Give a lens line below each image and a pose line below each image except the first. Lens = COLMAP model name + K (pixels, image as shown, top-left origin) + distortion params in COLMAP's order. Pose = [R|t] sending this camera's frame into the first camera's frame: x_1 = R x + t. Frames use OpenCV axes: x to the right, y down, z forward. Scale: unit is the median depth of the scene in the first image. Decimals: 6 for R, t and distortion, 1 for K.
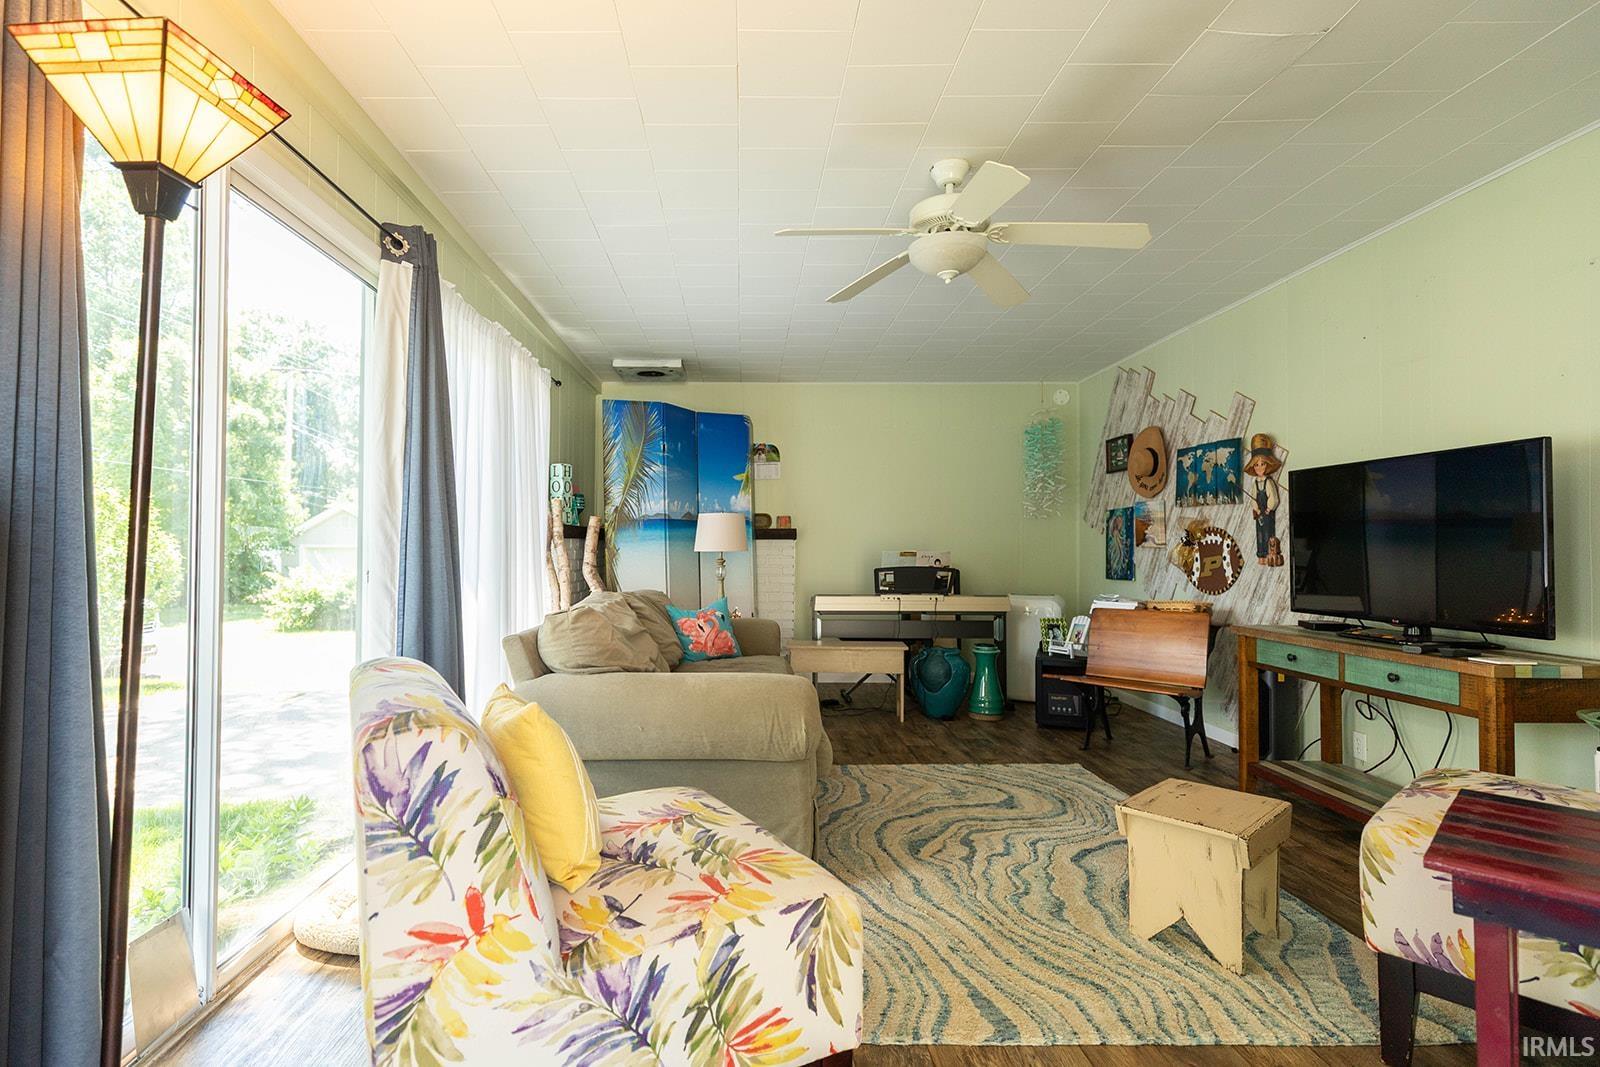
lens RADIAL K [[782.5, 0, 733.0], [0, 782.5, 538.9], [0, 0, 1]] dist [0.001932, -0.000708]
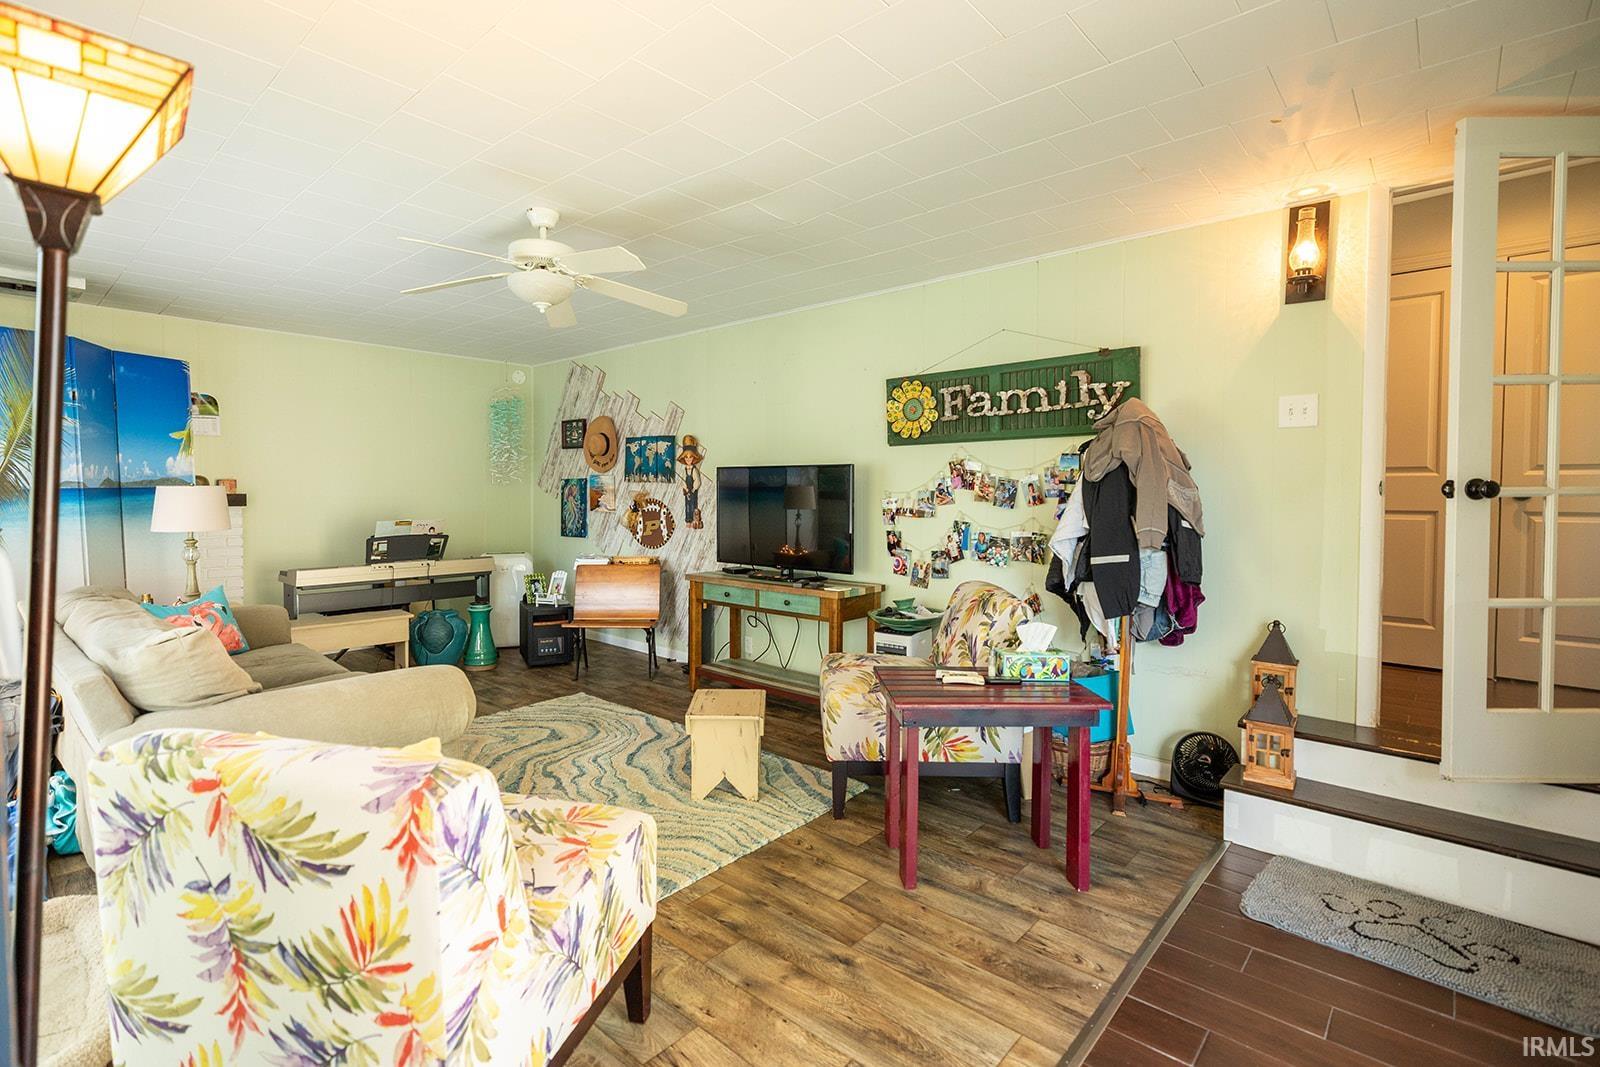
lens RADIAL K [[717.7, 0, 800.0], [0, 717.7, 524.3], [0, 0, 1]] dist [0.004124, -0.000525]
pose [[0.663603, -0.026119, 0.747629, -0.161651], [-0.013338, 0.998818, 0.046733, -0.036070], [-0.747966, -0.040984, 0.662470, -0.012144]]
